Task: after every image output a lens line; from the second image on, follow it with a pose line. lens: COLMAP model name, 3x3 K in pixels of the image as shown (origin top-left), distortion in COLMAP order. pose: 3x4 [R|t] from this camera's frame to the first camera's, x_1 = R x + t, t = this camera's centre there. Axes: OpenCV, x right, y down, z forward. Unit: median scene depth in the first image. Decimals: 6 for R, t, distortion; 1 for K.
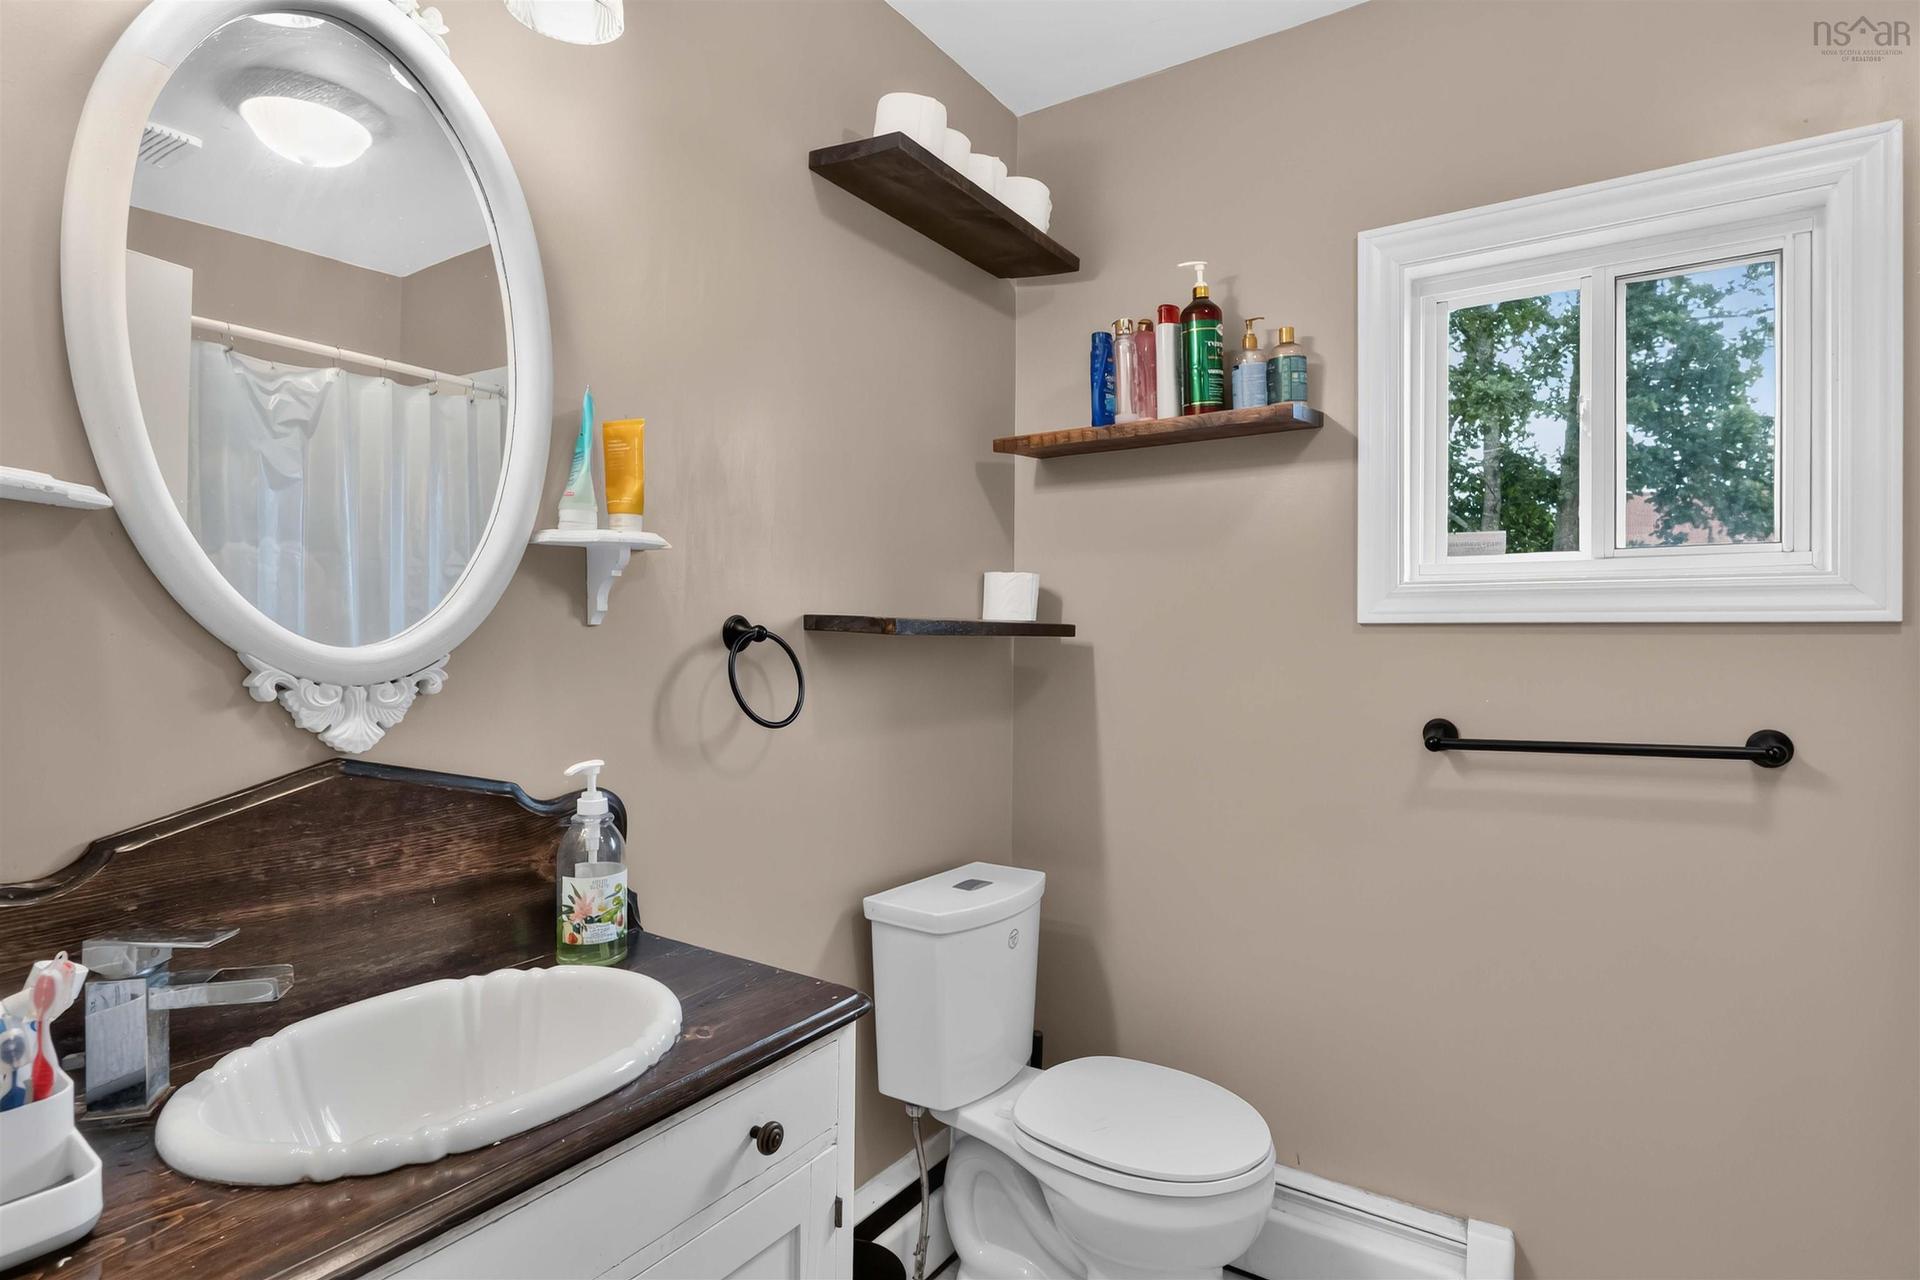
lens RADIAL K [[985.1, 0, 971.1], [0, 985.1, 645.5], [0, 0, 1]] dist [-0.016010, 0.002401]
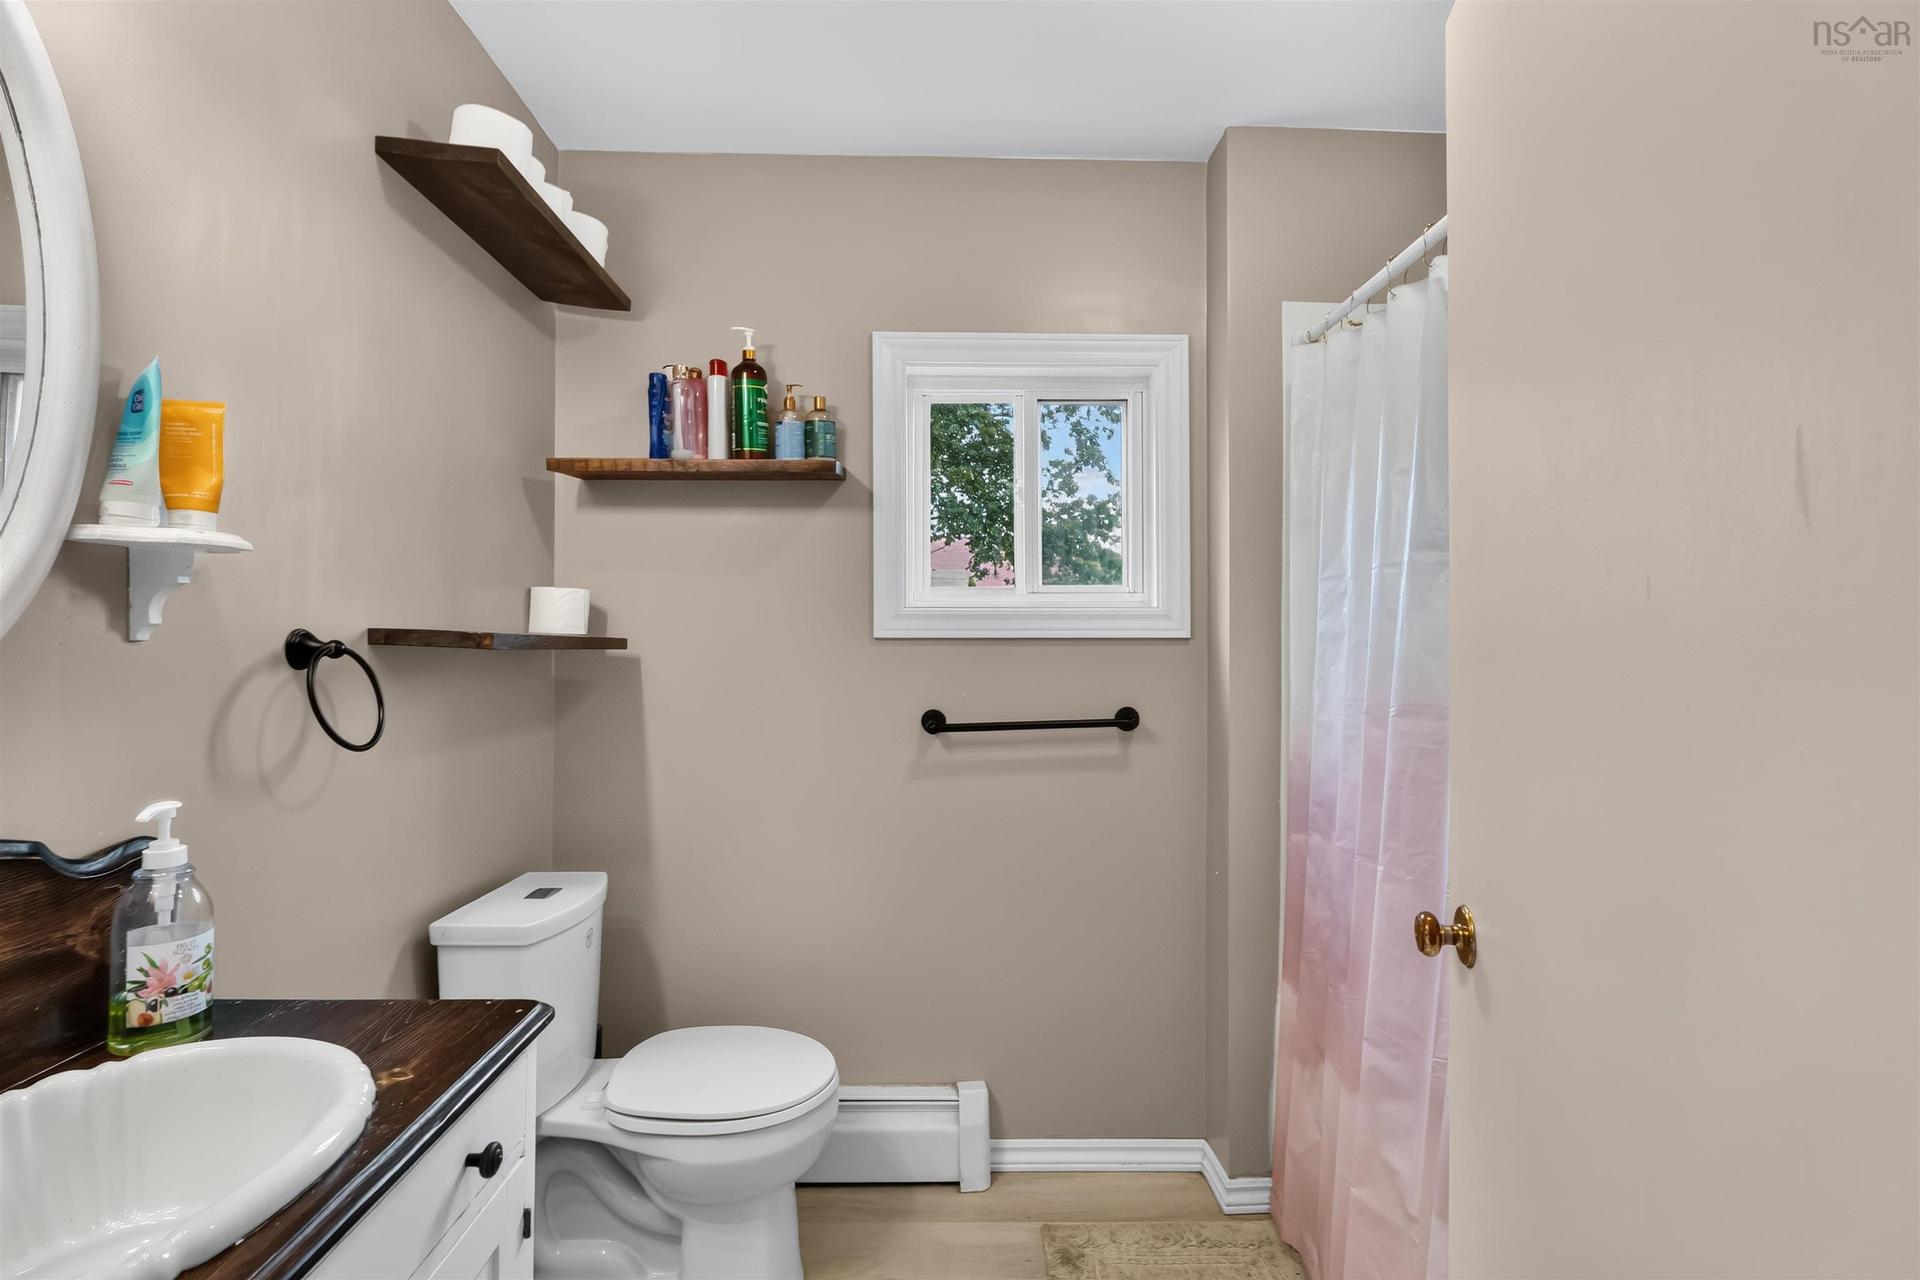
lens RADIAL K [[897.0, 0, 958.0], [0, 897.0, 637.9], [0, 0, 1]] dist [-0.011974, -0.001045]
pose [[0.814157, 0.001053, 0.580643, -0.195541], [0.008620, 0.999866, -0.013900, -0.005151], [-0.580580, 0.016321, 0.814040, -0.008972]]
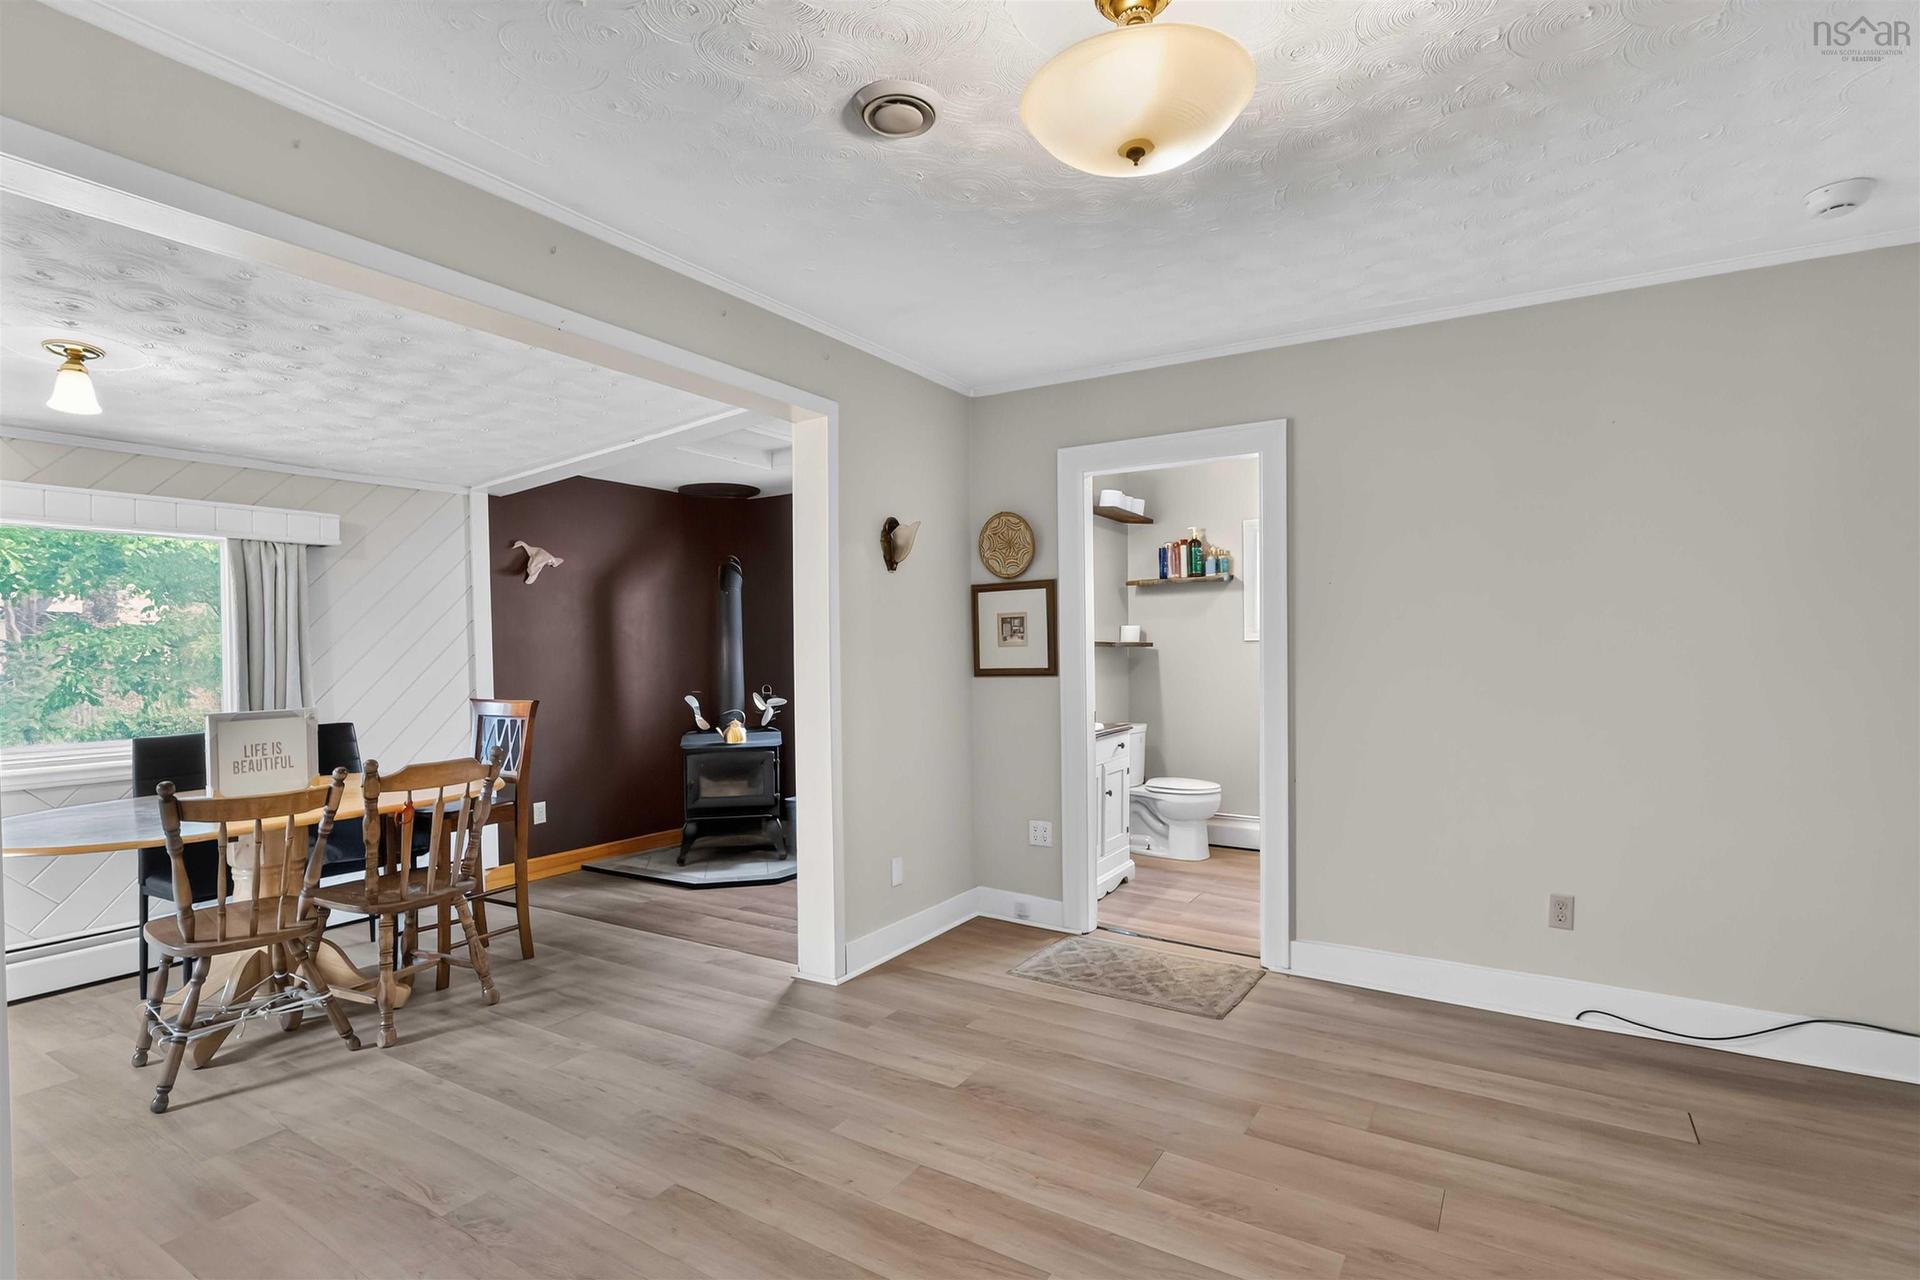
lens RADIAL K [[897.0, 0, 973.9], [0, 897.0, 672.4], [0, 0, 1]] dist [-0.011974, -0.001045]
pose [[0.999103, -0.014845, 0.039660, -0.636661], [0.014726, 0.999886, 0.003300, 0.059675], [-0.039705, -0.002713, 0.999208, -1.975878]]
